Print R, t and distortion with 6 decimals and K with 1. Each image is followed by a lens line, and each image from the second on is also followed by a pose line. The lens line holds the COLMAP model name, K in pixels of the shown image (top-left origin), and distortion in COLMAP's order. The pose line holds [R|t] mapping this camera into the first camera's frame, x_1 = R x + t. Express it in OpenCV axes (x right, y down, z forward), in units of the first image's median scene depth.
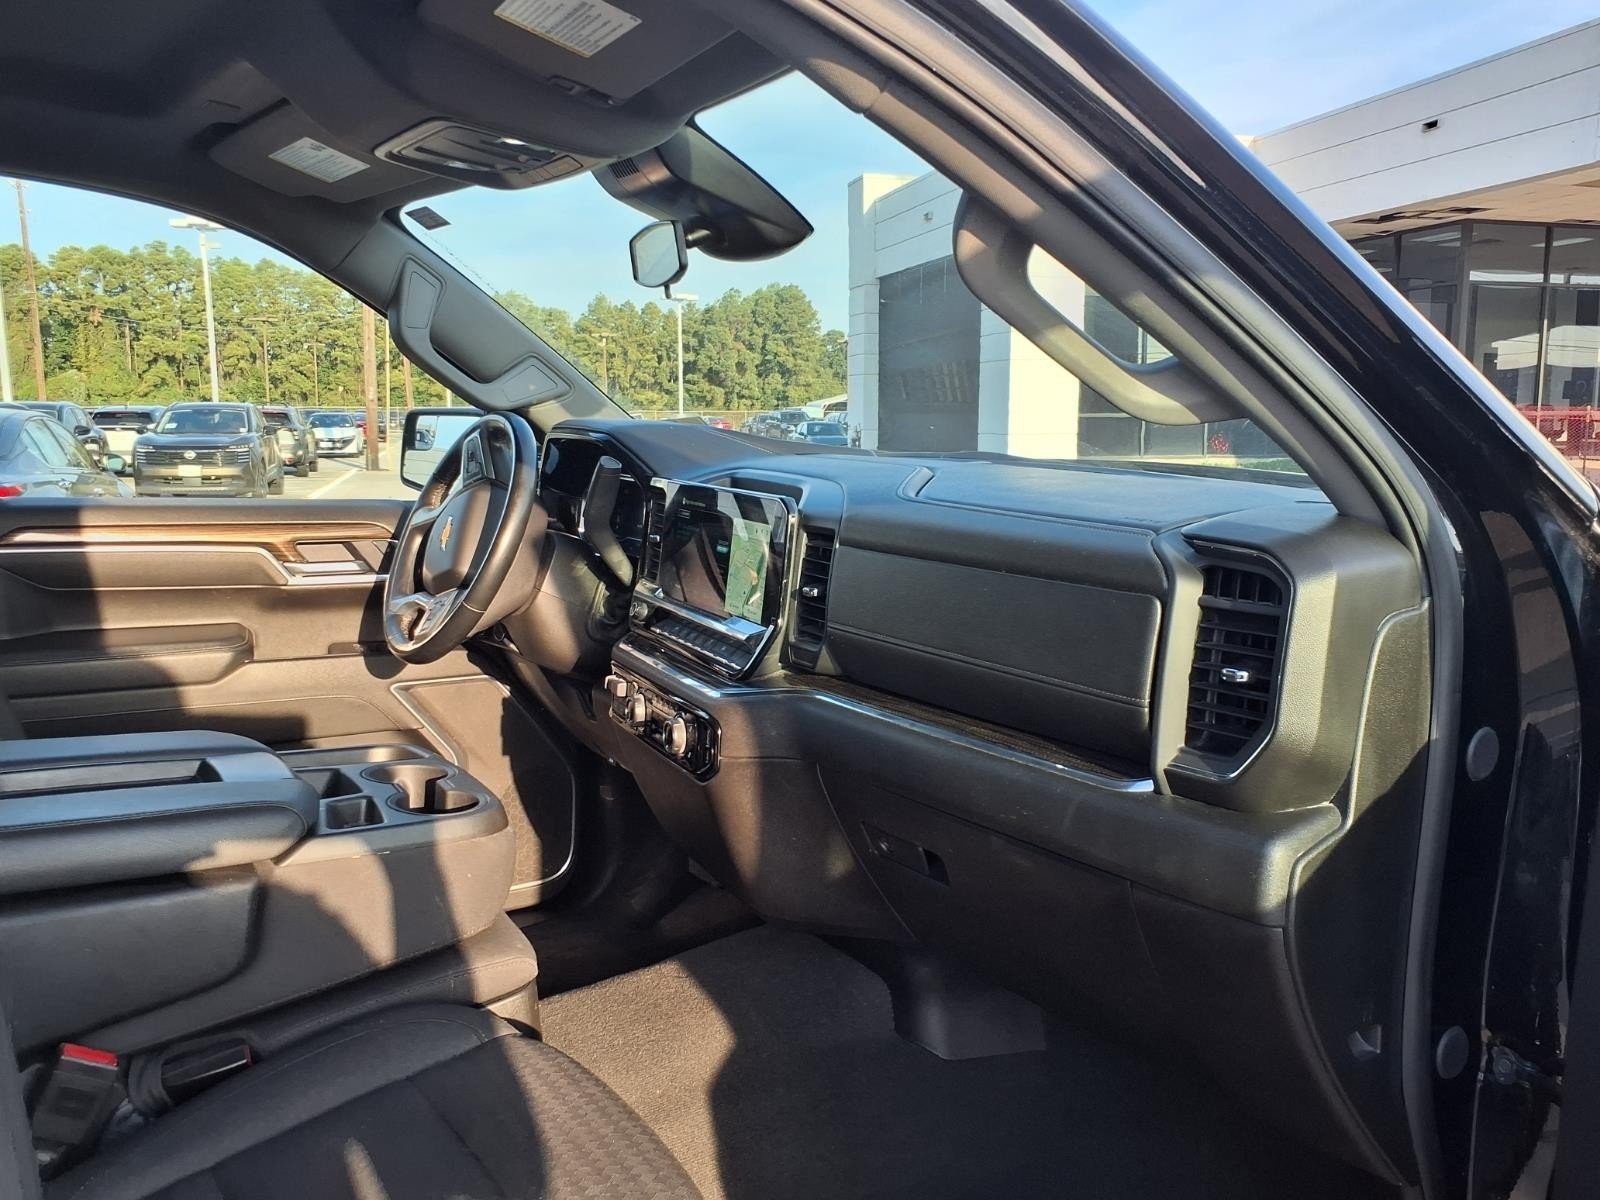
lens RADIAL K [[1315.6, 0, 832.3], [0, 1315.6, 604.7], [0, 0, 1]] dist [0.045944, -0.071829]
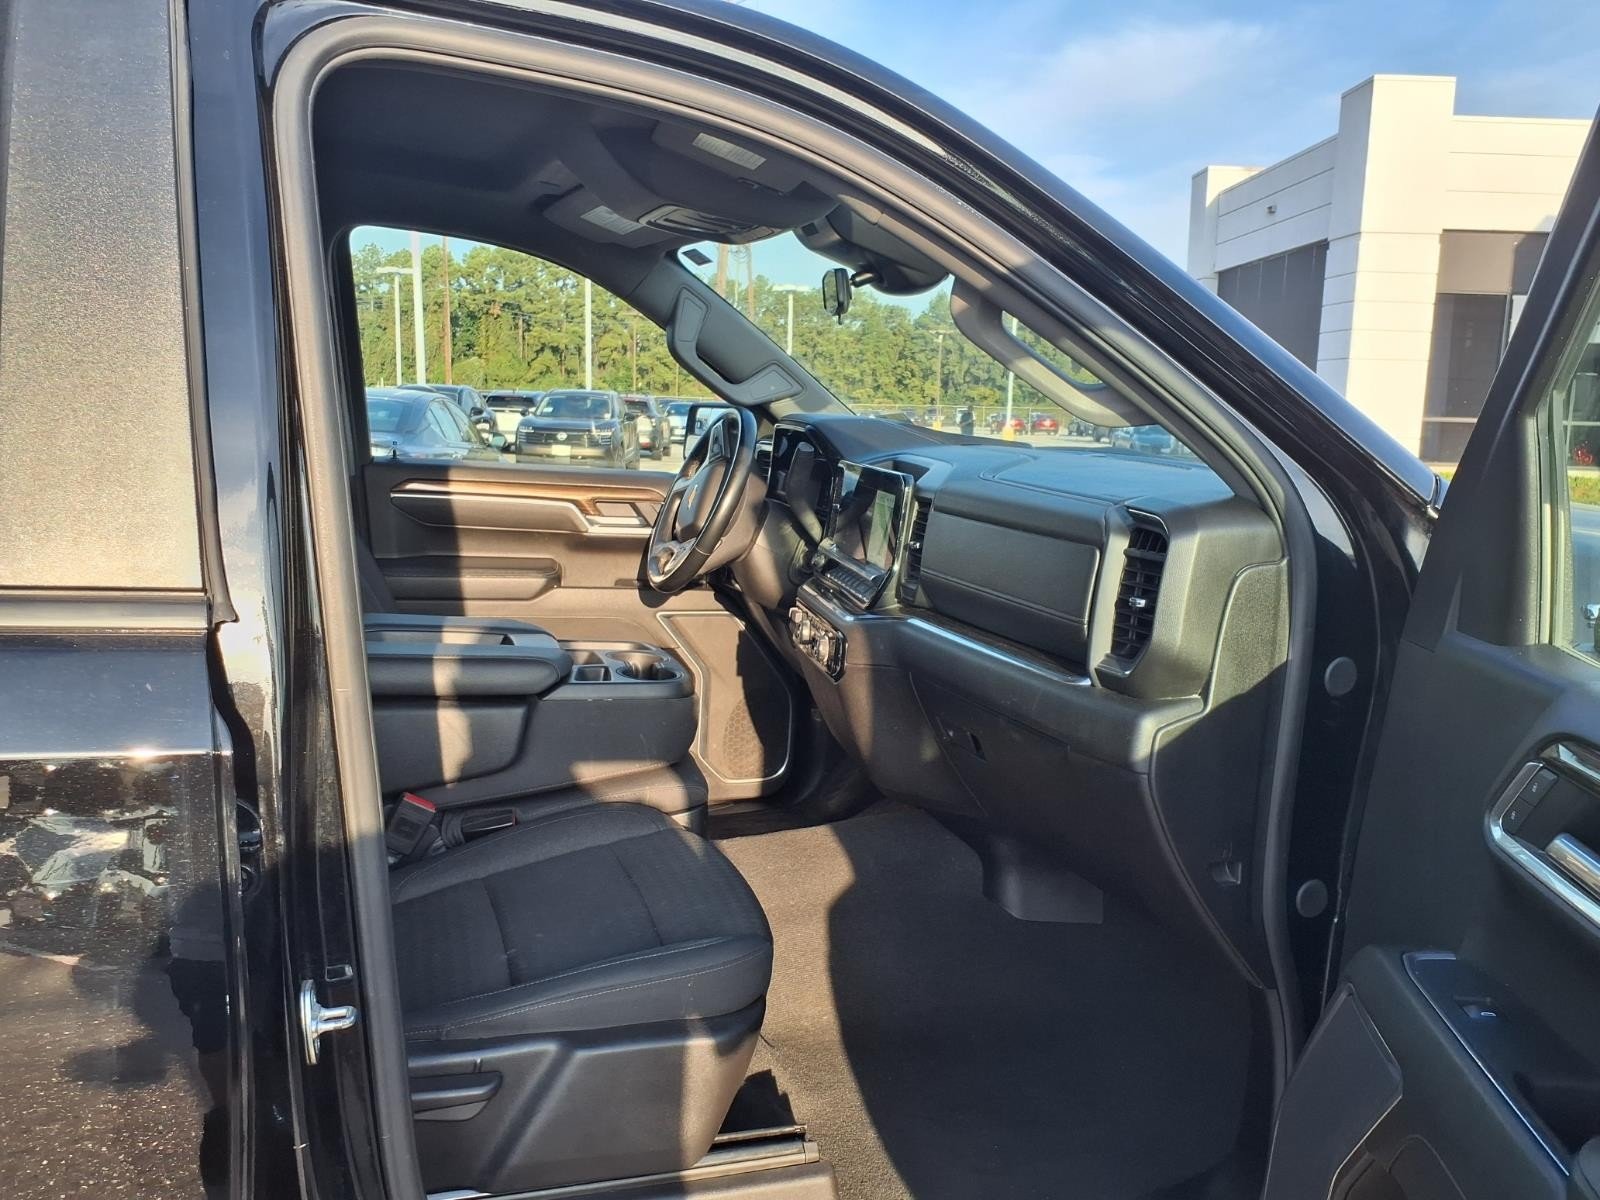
lens RADIAL K [[1315.6, 0, 817.9], [0, 1315.6, 618.7], [0, 0, 1]] dist [0.045944, -0.071829]
pose [[0.964836, 0.066980, -0.254174, 0.206155], [-0.063557, 0.997743, 0.021666, 0.037775], [0.255051, -0.004750, 0.966916, -0.294842]]
